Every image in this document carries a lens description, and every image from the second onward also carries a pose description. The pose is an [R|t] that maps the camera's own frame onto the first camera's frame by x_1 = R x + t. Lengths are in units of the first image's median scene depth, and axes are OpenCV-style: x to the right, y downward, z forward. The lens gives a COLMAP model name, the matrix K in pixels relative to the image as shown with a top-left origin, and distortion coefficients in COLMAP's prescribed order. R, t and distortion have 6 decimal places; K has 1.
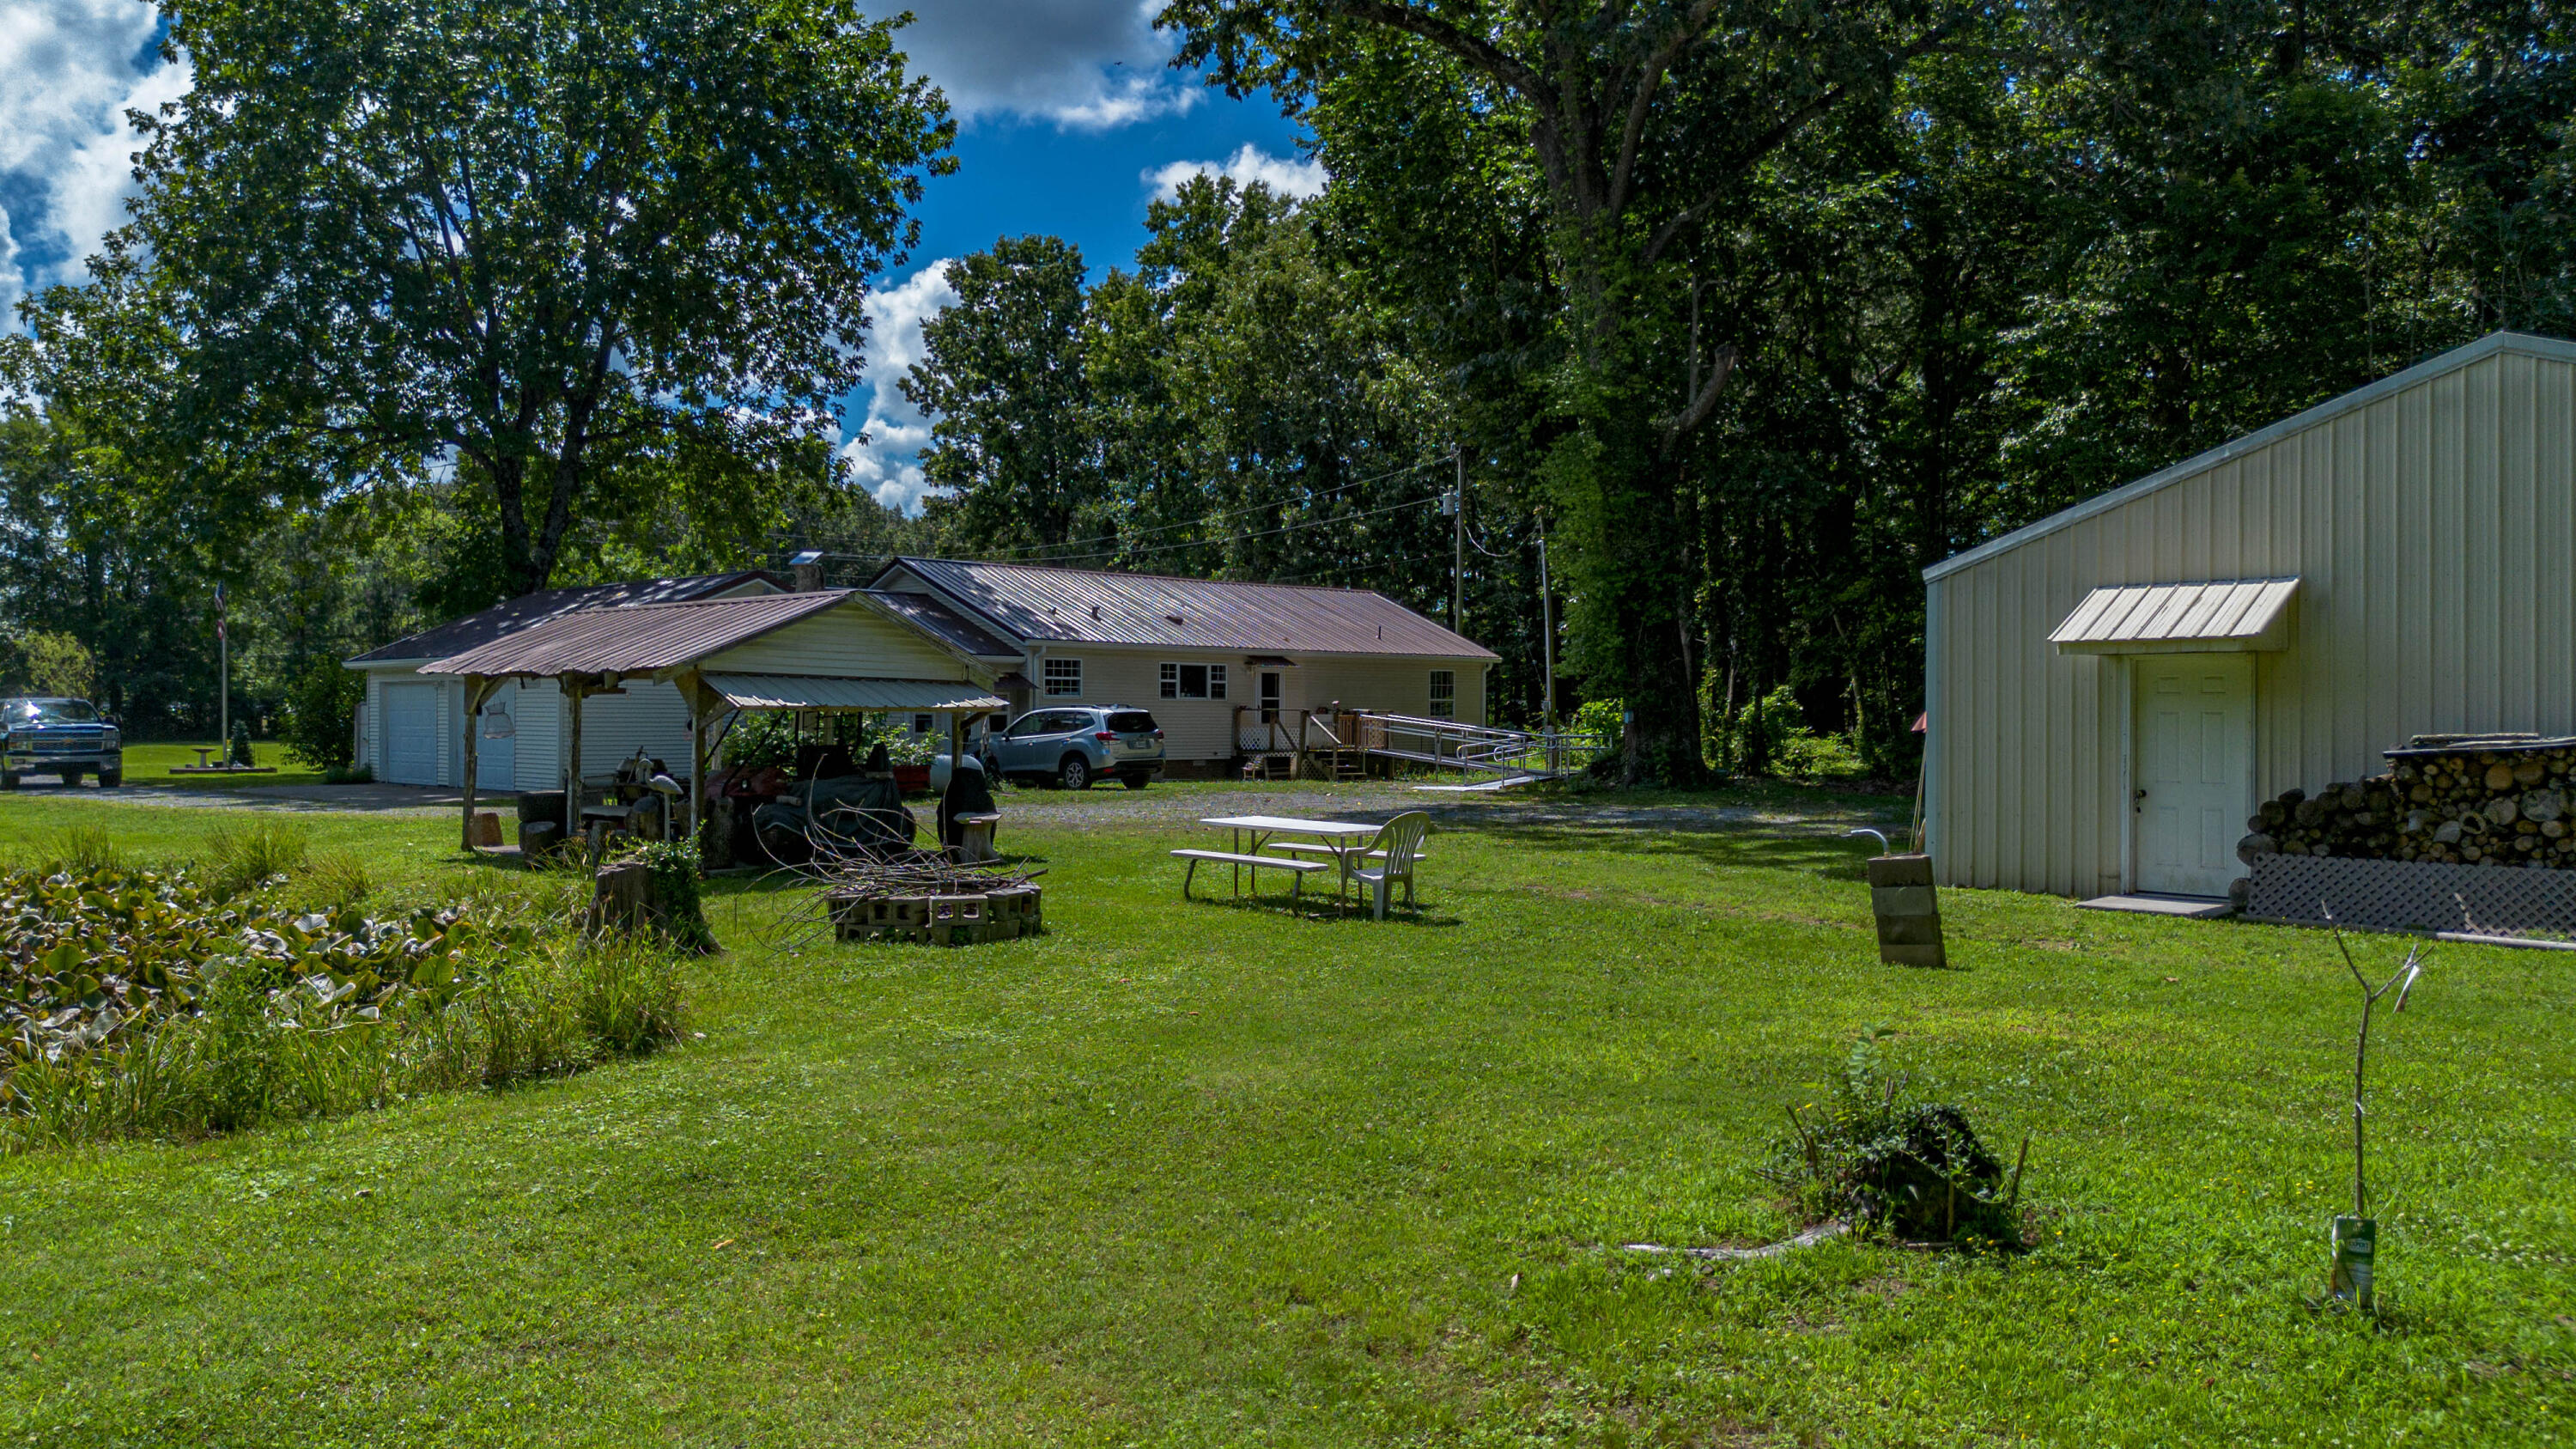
lens RADIAL K [[1837.7, 0, 1288.0], [0, 1837.7, 724.5], [0, 0, 1]] dist [0.069350, -0.084548]
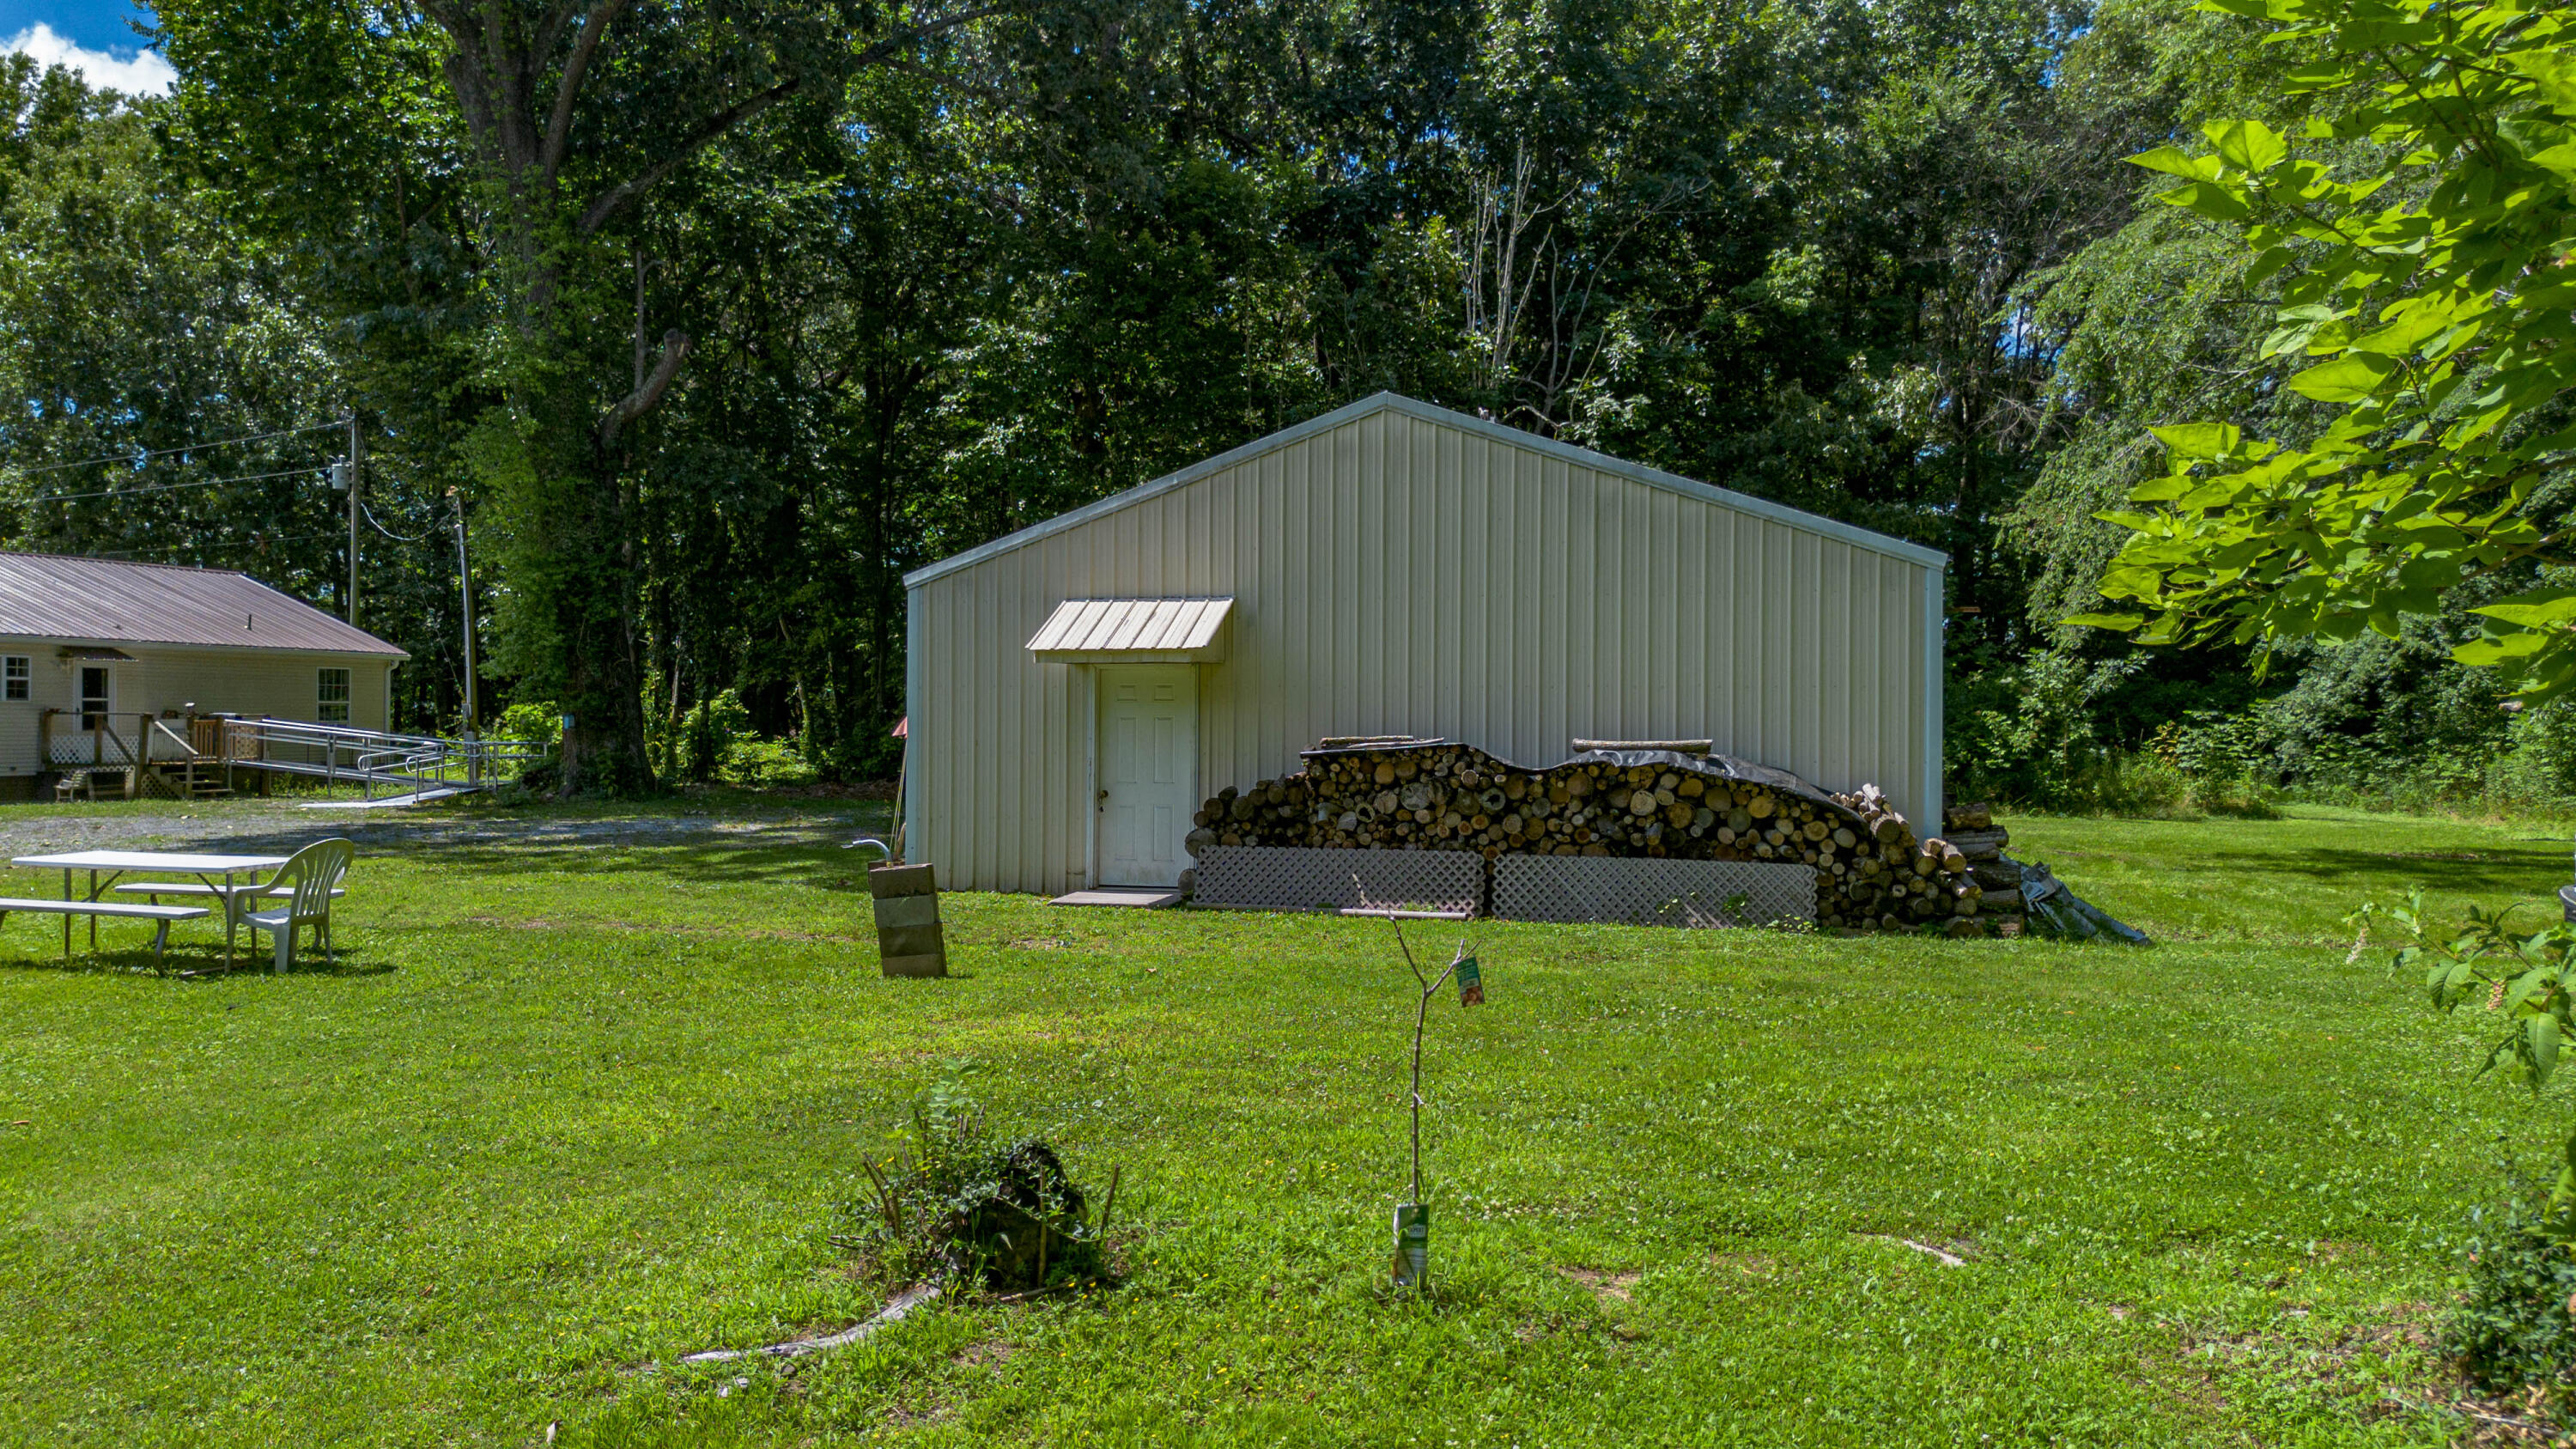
lens RADIAL K [[1841.6, 0, 1288.0], [0, 1841.6, 724.5], [0, 0, 1]] dist [0.080465, -0.081569]
pose [[0.846549, -0.003840, 0.532297, -0.006444], [0.004601, 0.999989, -0.000102, -0.001039], [-0.532291, 0.002535, 0.846558, 0.022896]]
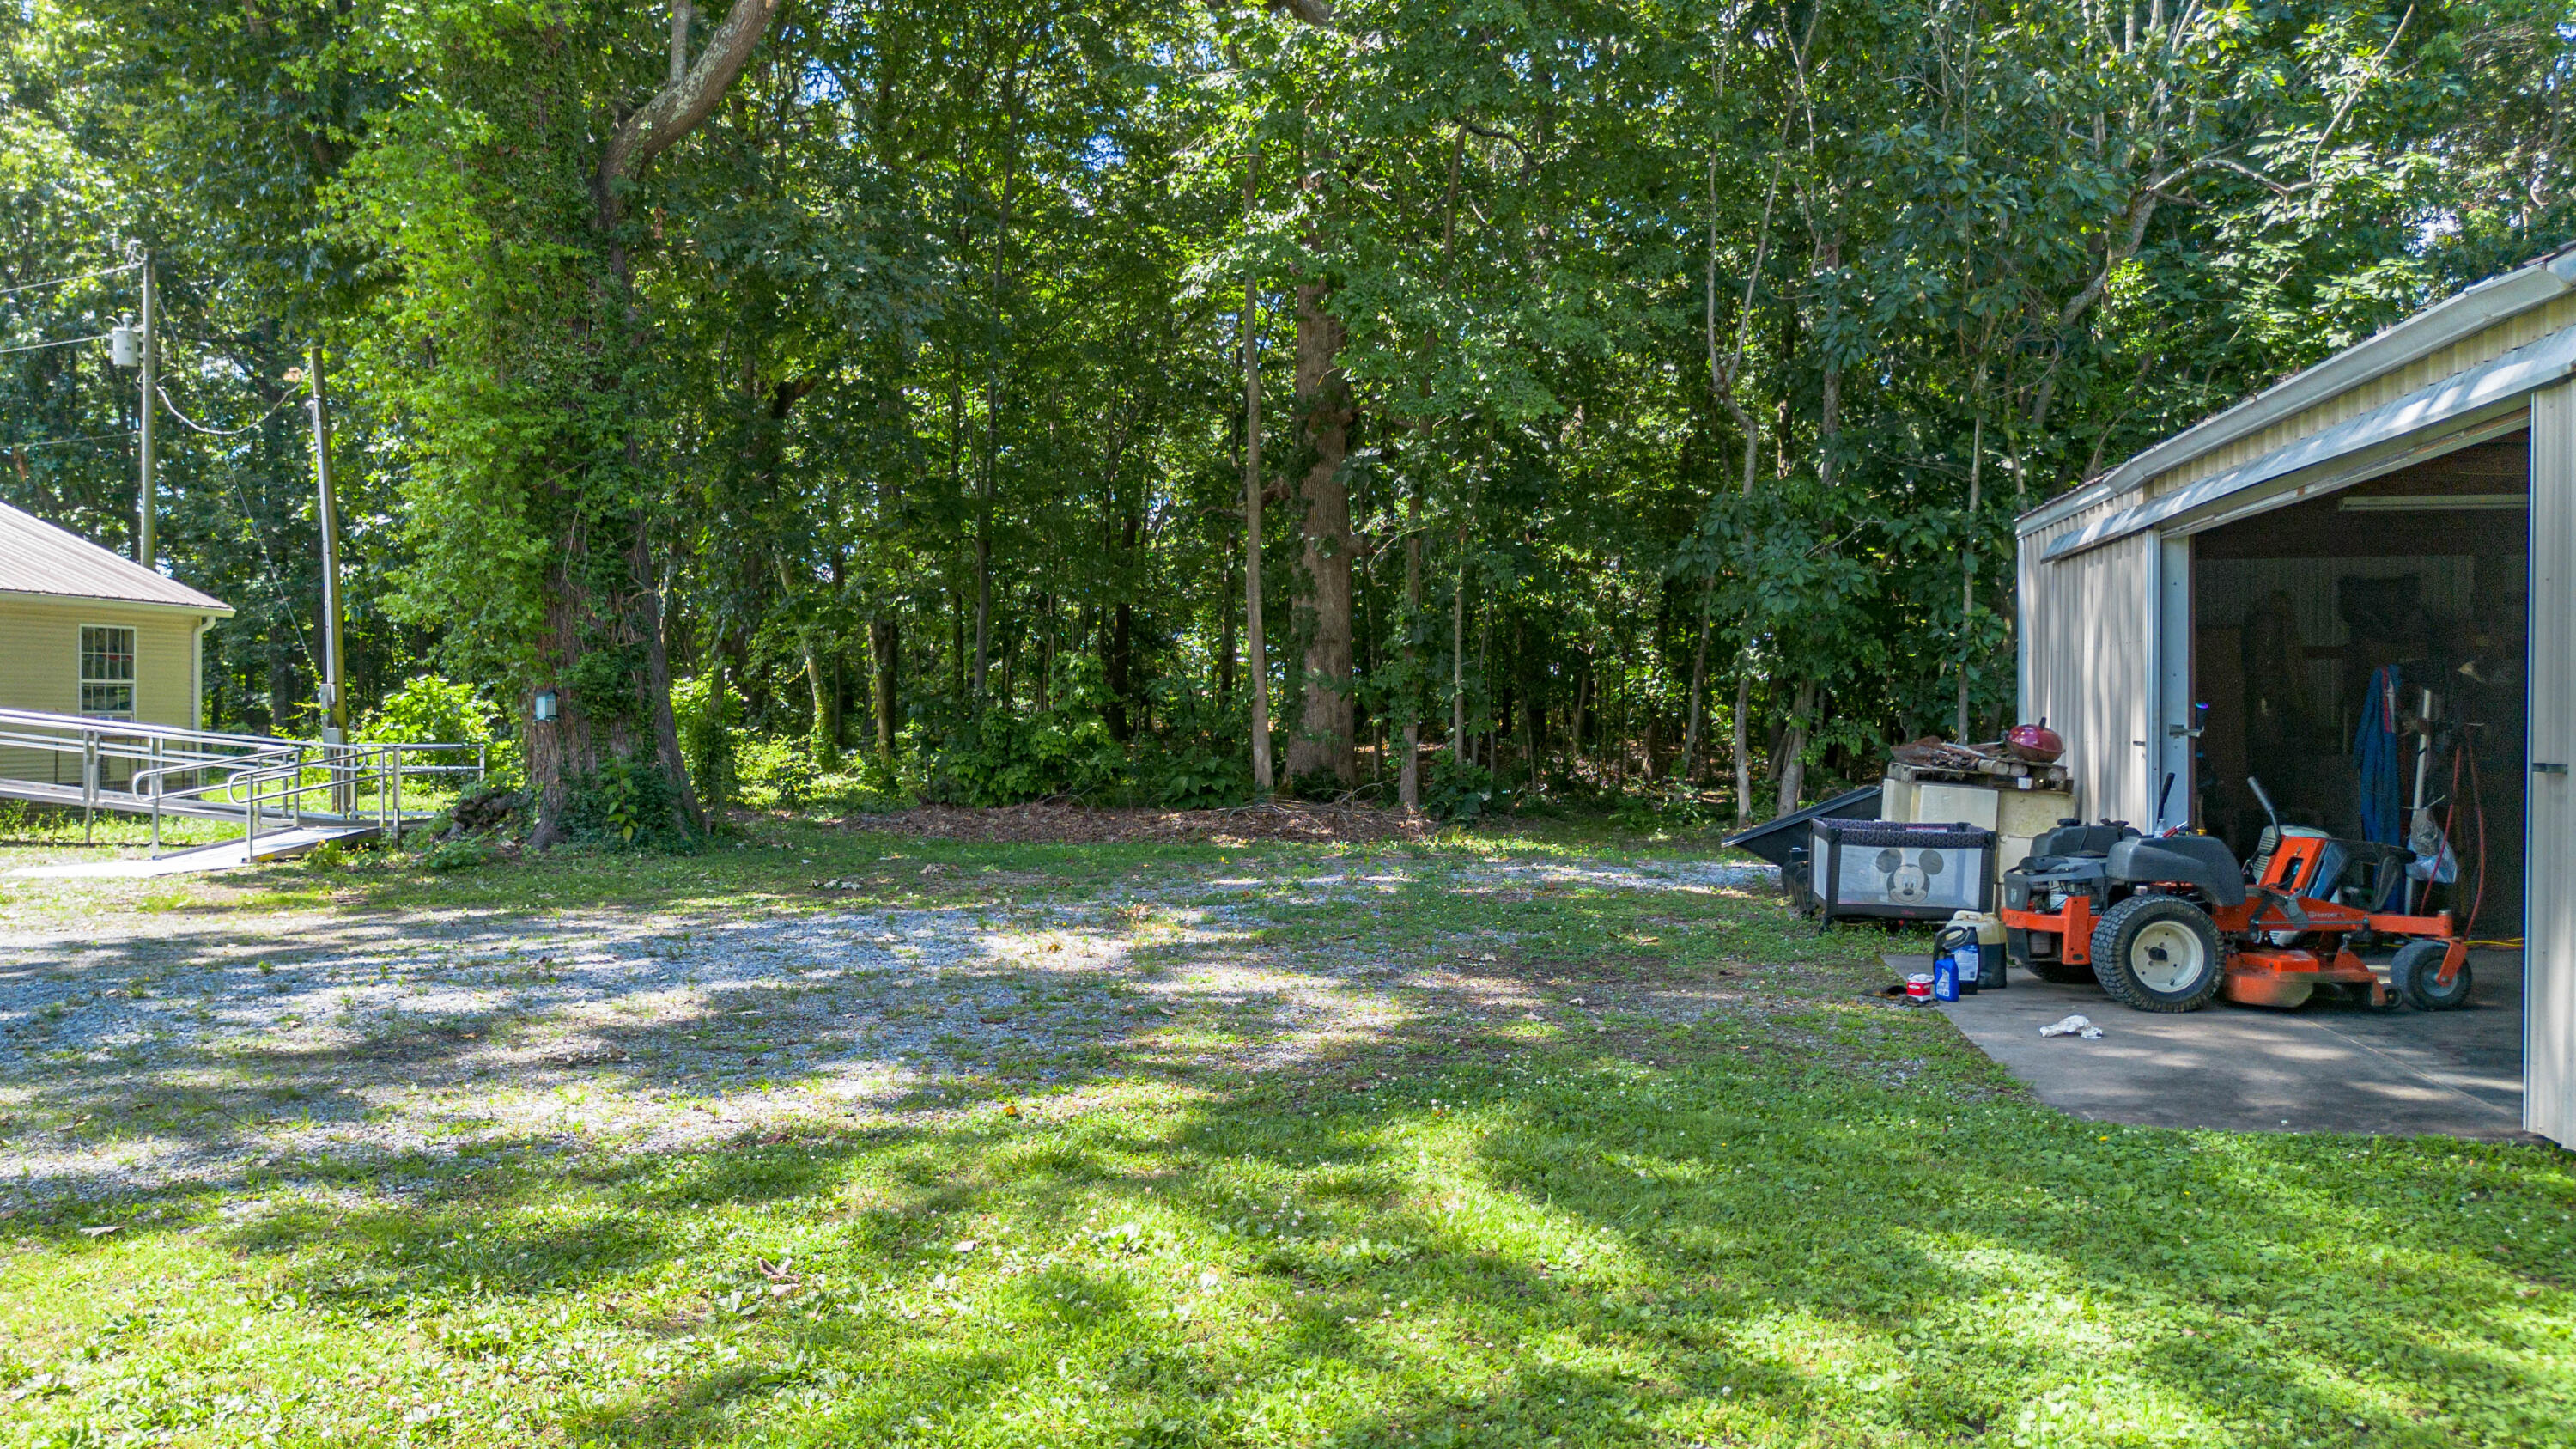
lens RADIAL K [[1841.6, 0, 1288.0], [0, 1841.6, 724.5], [0, 0, 1]] dist [0.080465, -0.081569]
pose [[0.804856, -0.006916, 0.593431, 0.053215], [0.007660, 0.999970, 0.001265, 0.001814], [-0.593421, 0.003528, 0.804884, 0.523905]]
